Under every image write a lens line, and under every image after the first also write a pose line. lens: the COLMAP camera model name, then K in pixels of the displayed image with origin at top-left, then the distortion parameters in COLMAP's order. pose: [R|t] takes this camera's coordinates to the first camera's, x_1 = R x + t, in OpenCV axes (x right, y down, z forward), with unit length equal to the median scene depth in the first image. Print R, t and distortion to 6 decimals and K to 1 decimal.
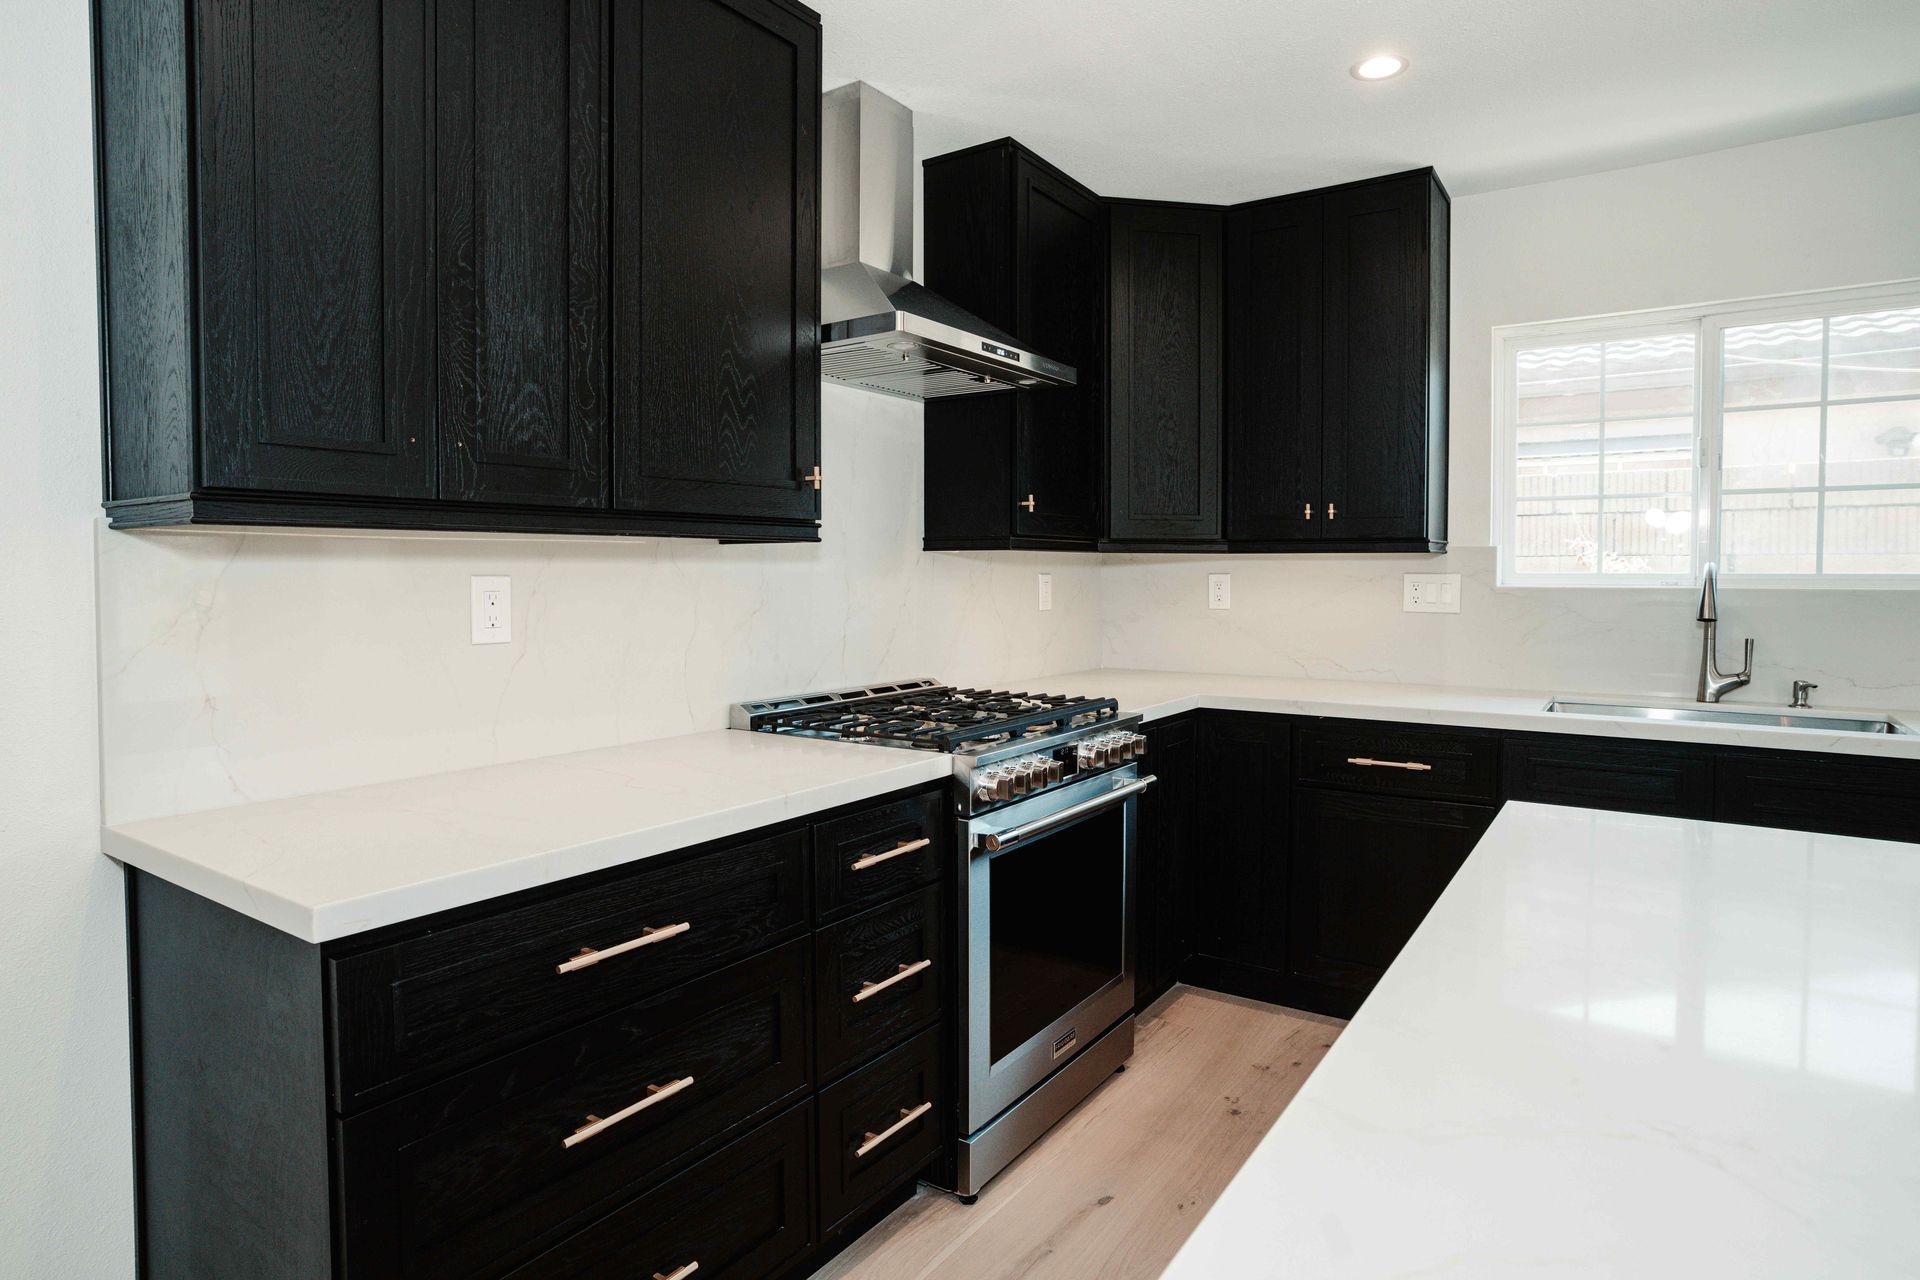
lens RADIAL K [[1035.1, 0, 995.1], [0, 1035.1, 610.7], [0, 0, 1]] dist [-0.051785, 0.024922]
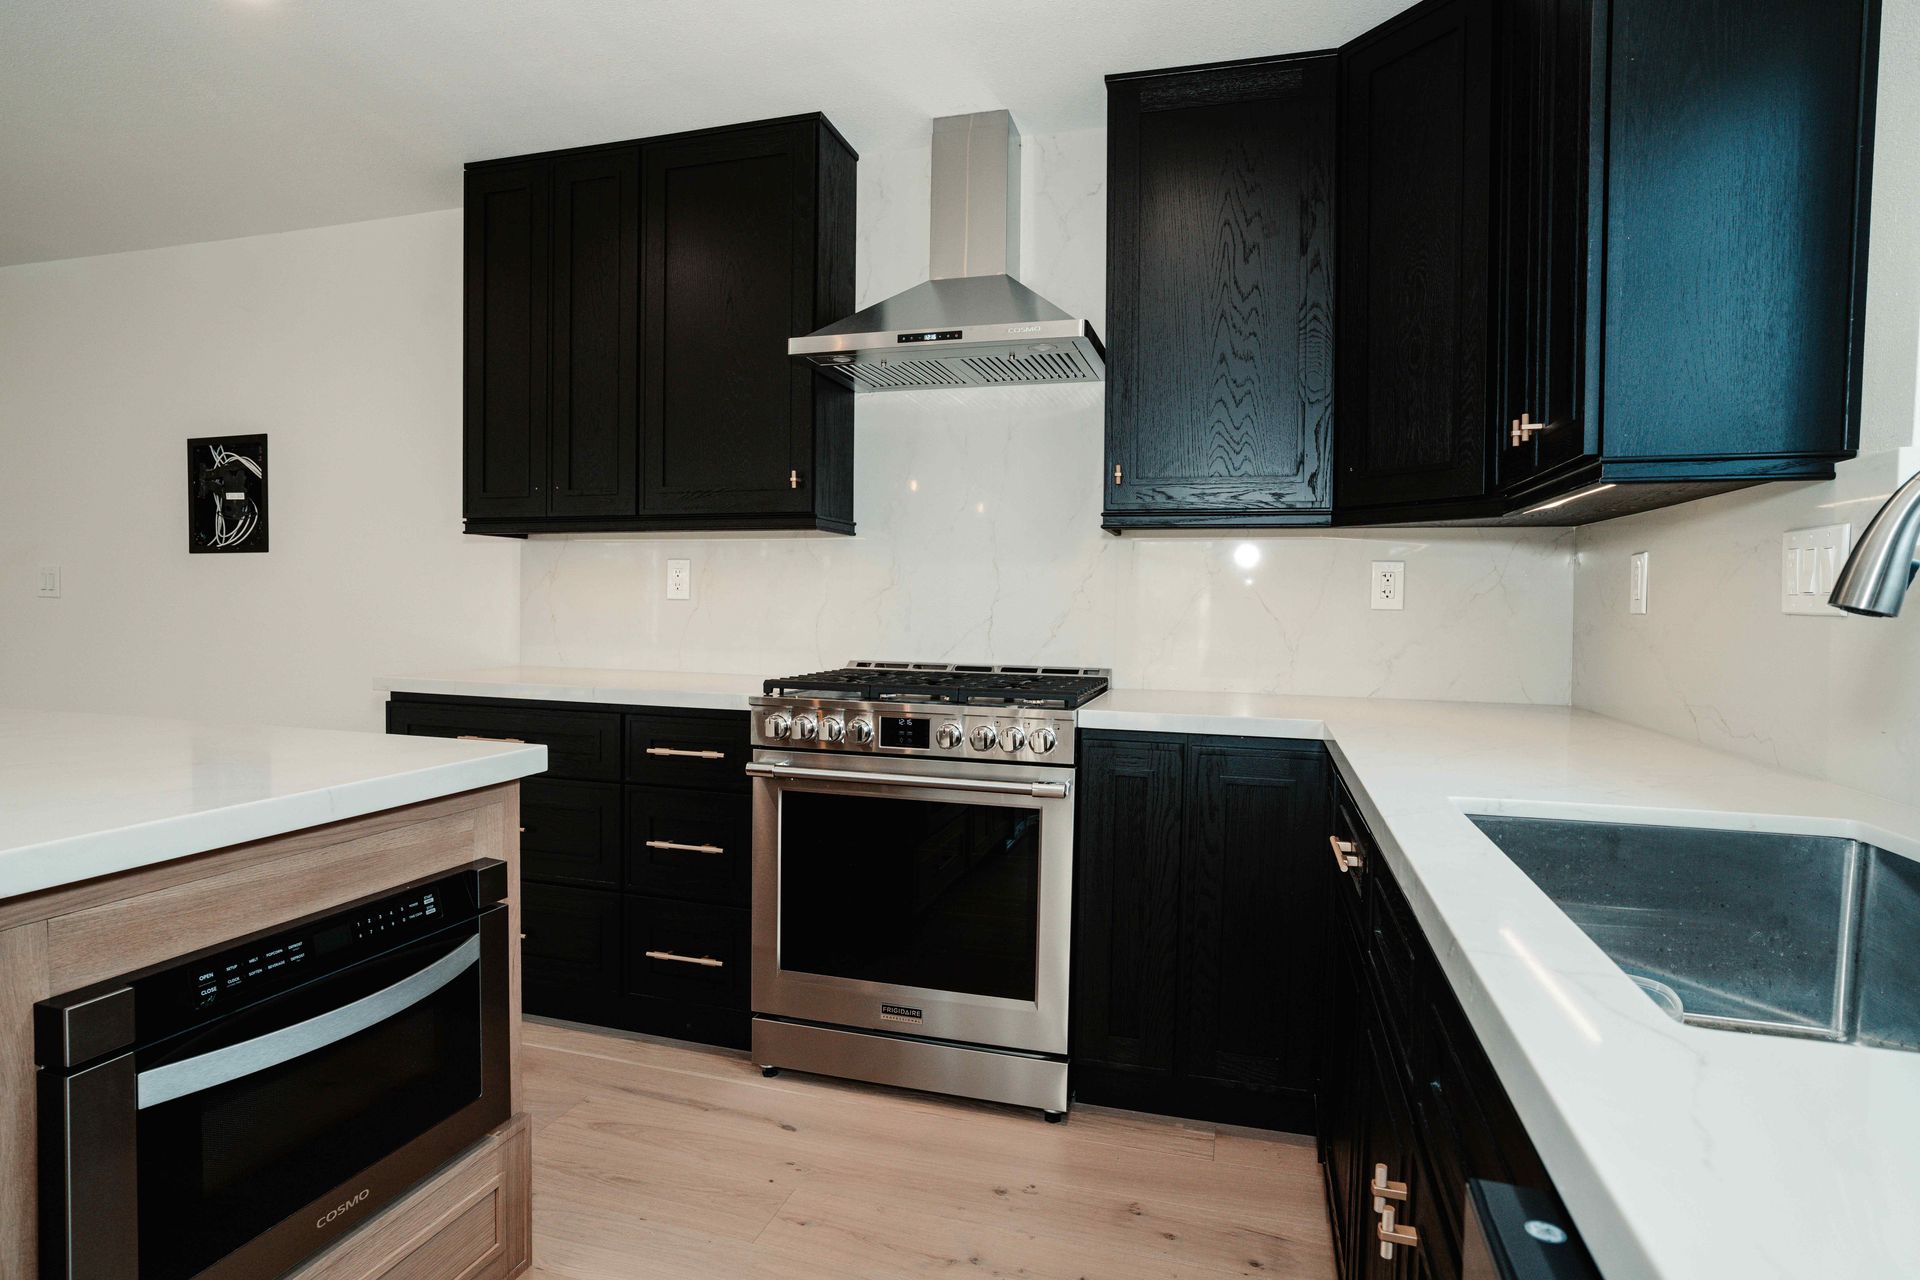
lens RADIAL K [[1035.1, 0, 951.2], [0, 1035.1, 656.9], [0, 0, 1]] dist [-0.051785, 0.024922]
pose [[0.315973, 0.056758, -0.947069, 0.838979], [-0.047478, 0.997904, 0.043964, 0.020479], [0.947579, 0.031073, 0.318006, 0.585112]]
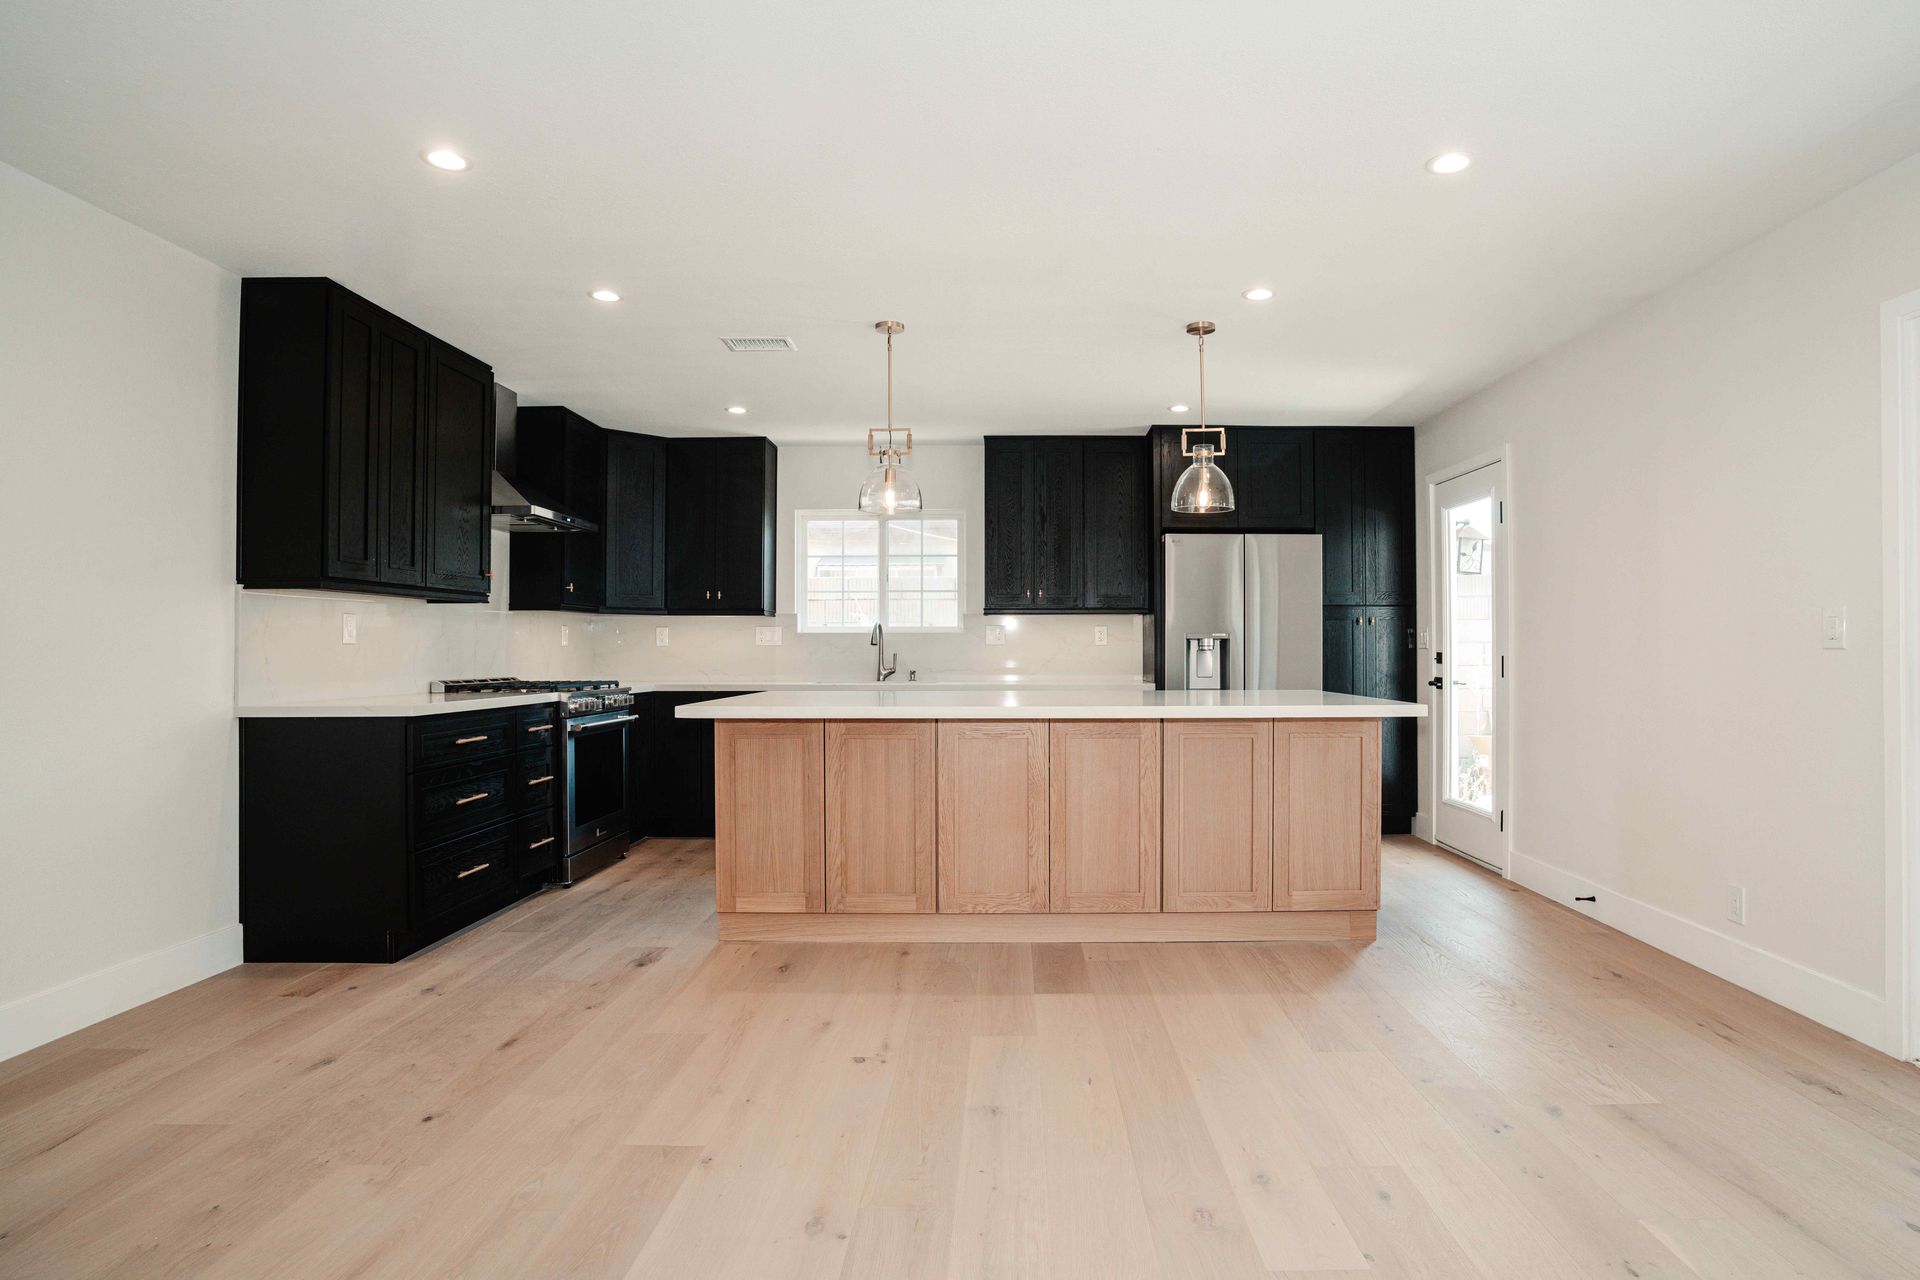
lens RADIAL K [[936.2, 0, 996.2], [0, 936.2, 648.0], [0, 0, 1]] dist [-0.063487, 0.026395]
pose [[0.833751, -0.000774, 0.552139, -0.268280], [0.021579, 0.999281, -0.031183, 0.088005], [-0.551718, 0.037913, 0.833168, -0.951567]]
